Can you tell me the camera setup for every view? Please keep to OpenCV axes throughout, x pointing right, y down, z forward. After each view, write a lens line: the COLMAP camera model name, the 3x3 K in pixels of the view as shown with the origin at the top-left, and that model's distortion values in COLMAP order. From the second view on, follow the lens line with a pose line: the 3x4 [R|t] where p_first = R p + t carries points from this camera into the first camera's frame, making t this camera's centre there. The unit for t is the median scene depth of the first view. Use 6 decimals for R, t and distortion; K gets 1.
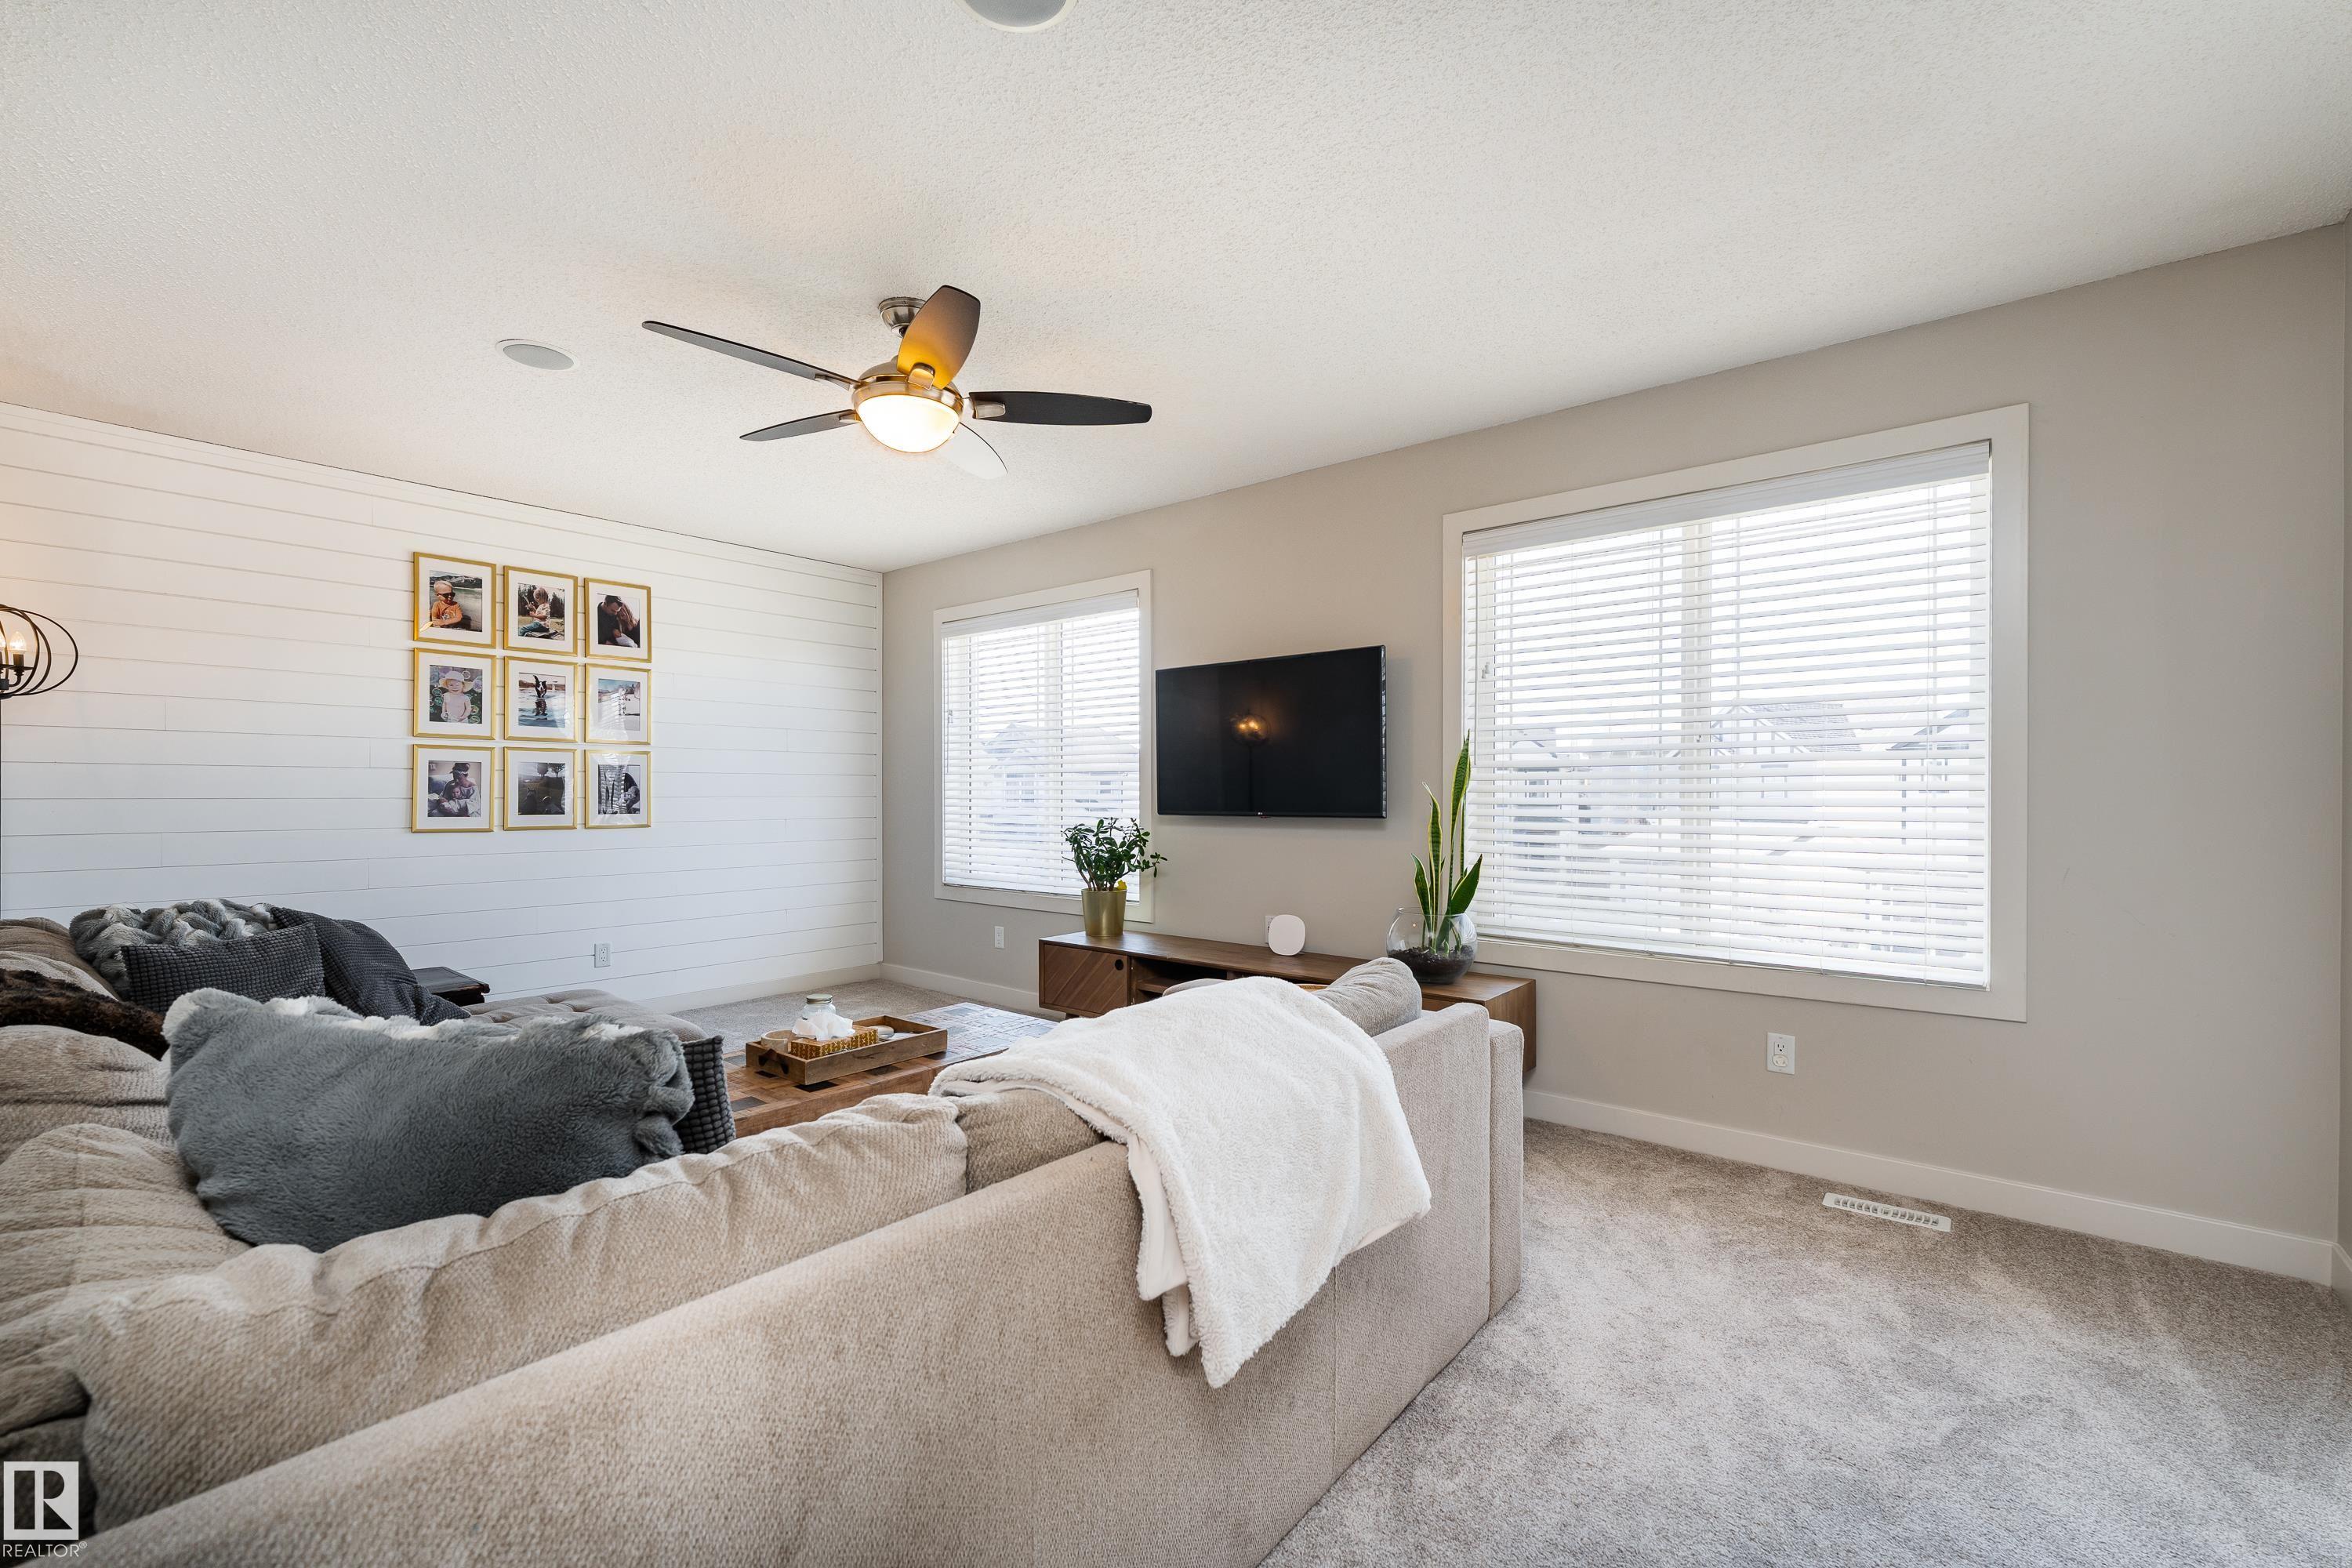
lens RADIAL K [[980.1, 0, 1185.0], [0, 980.1, 789.5], [0, 0, 1]] dist [0.003314, 0.000194]
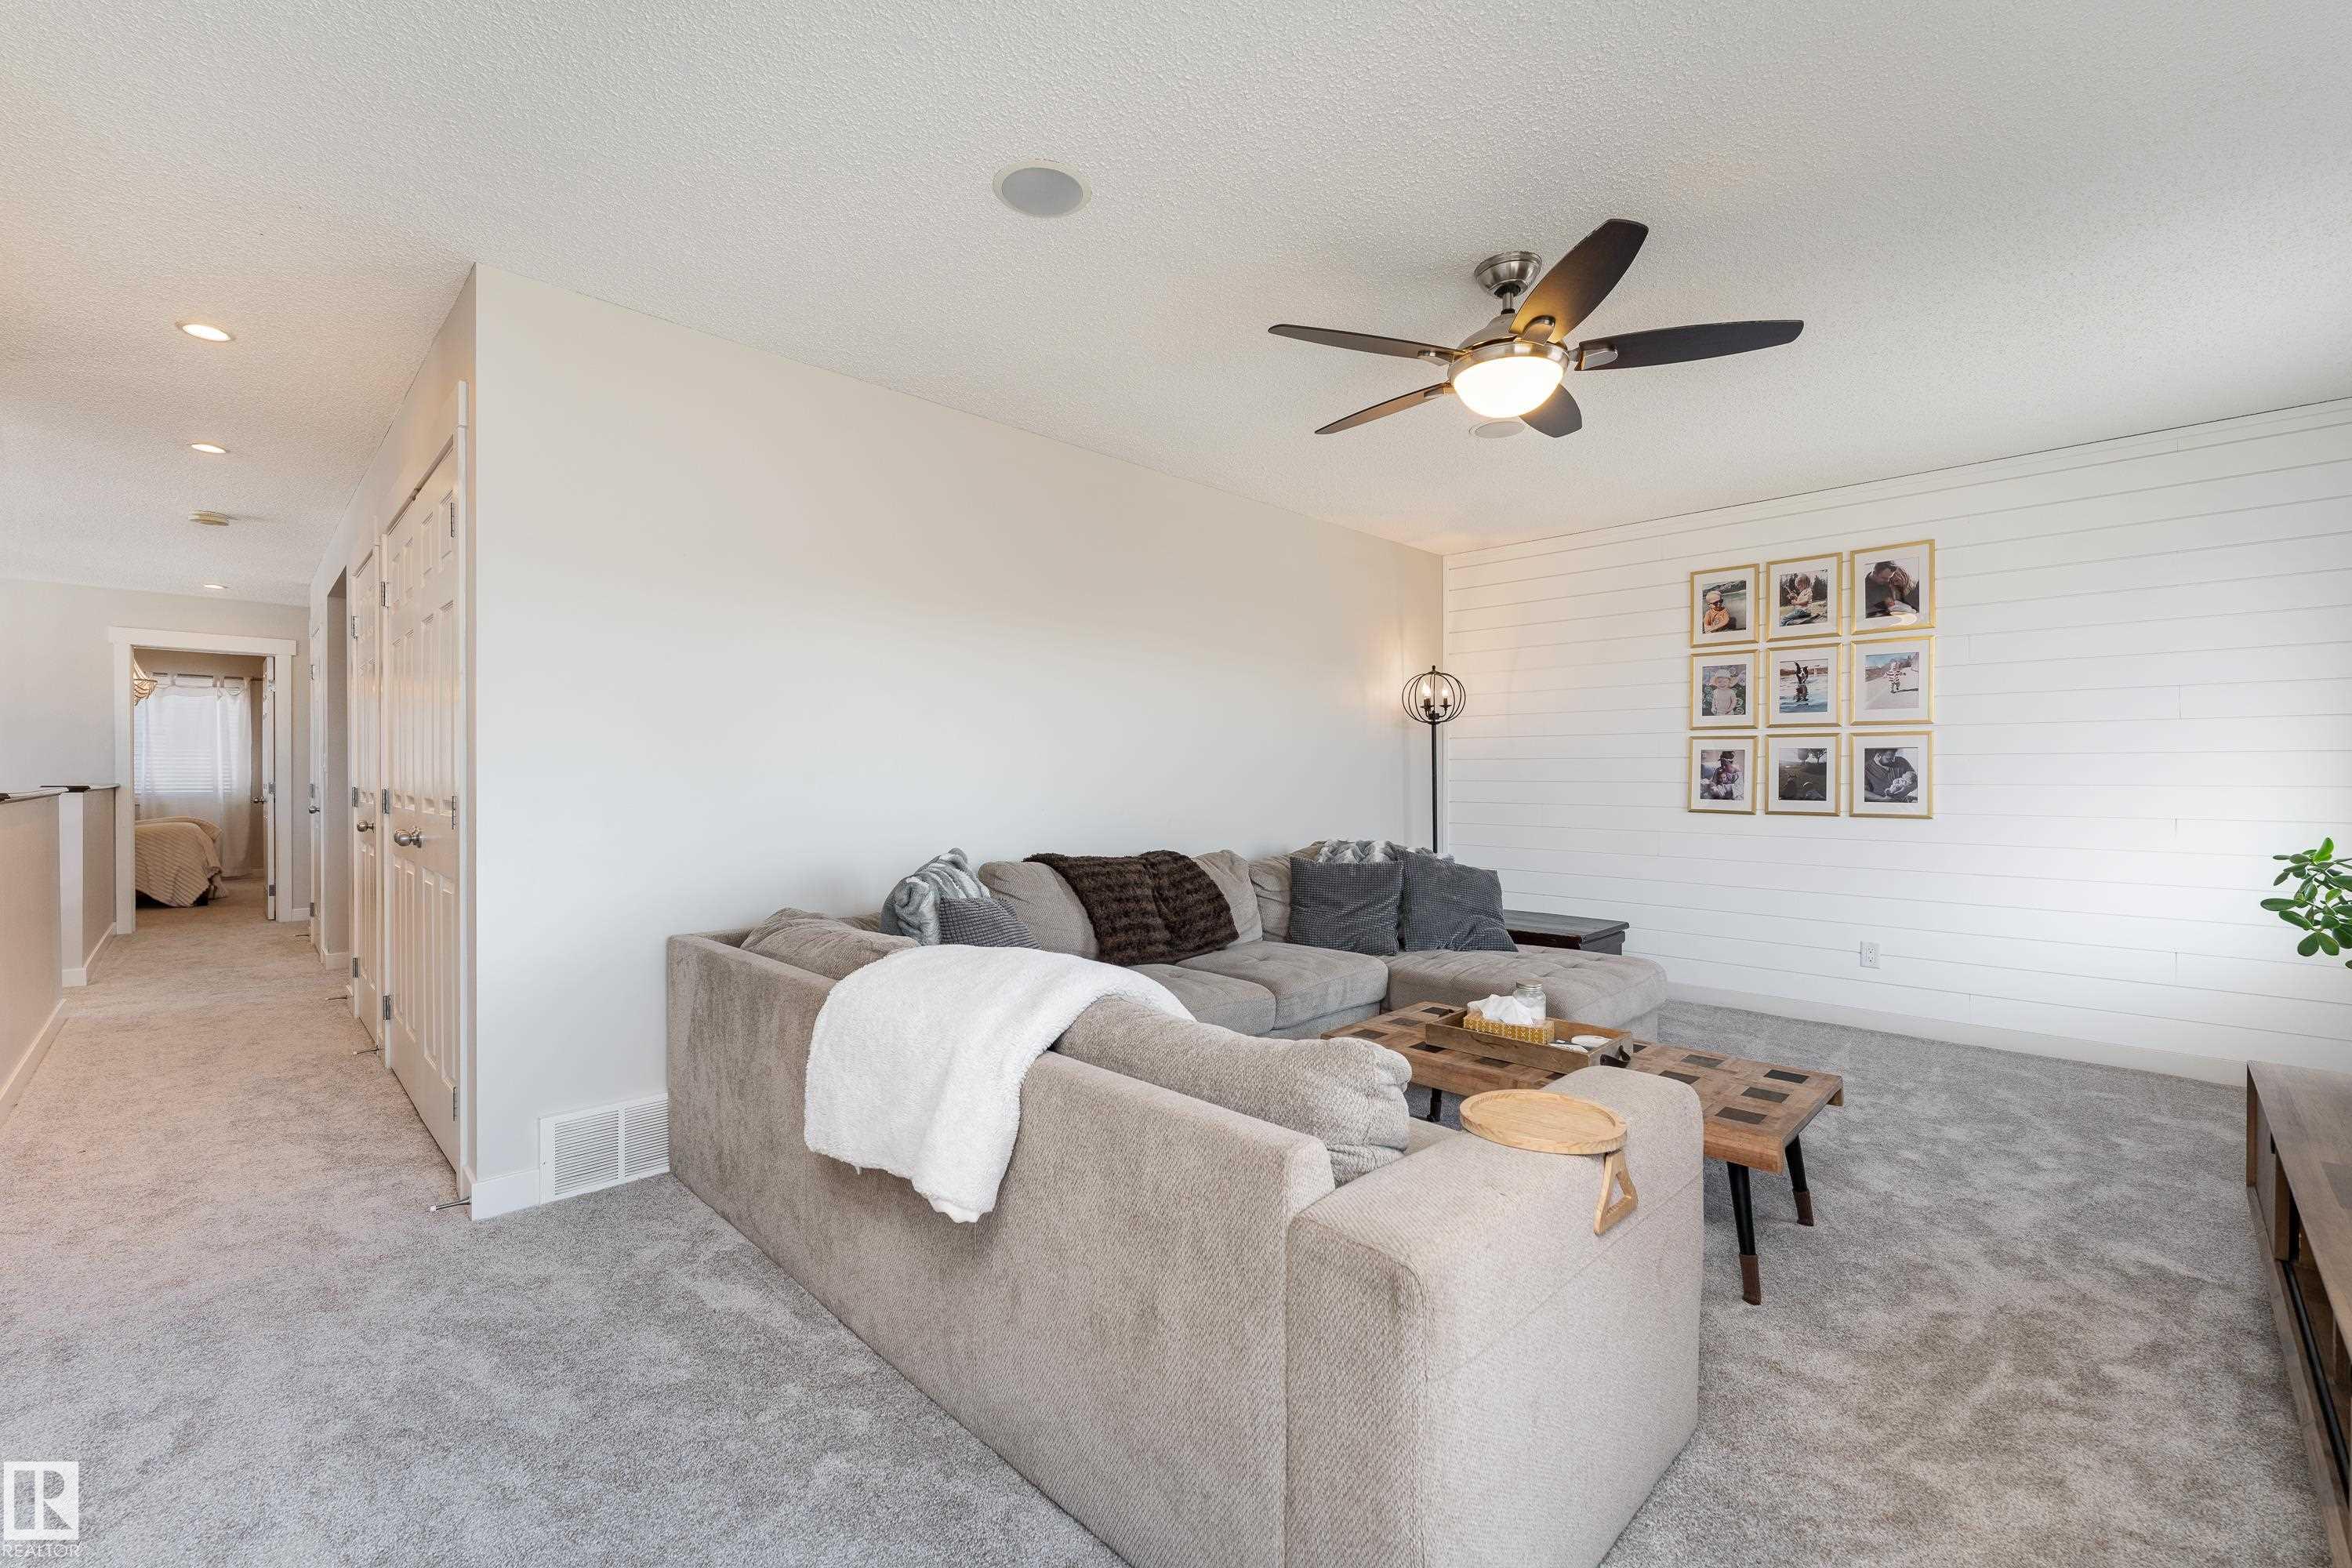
lens RADIAL K [[980.1, 0, 1164.8], [0, 980.1, 778.1], [0, 0, 1]] dist [0.003314, 0.000194]
pose [[-0.075027, 0.001968, -0.997180, 0.400295], [0.000824, 0.999998, 0.001911, 0.000557], [0.997181, -0.000679, -0.075029, 0.433066]]
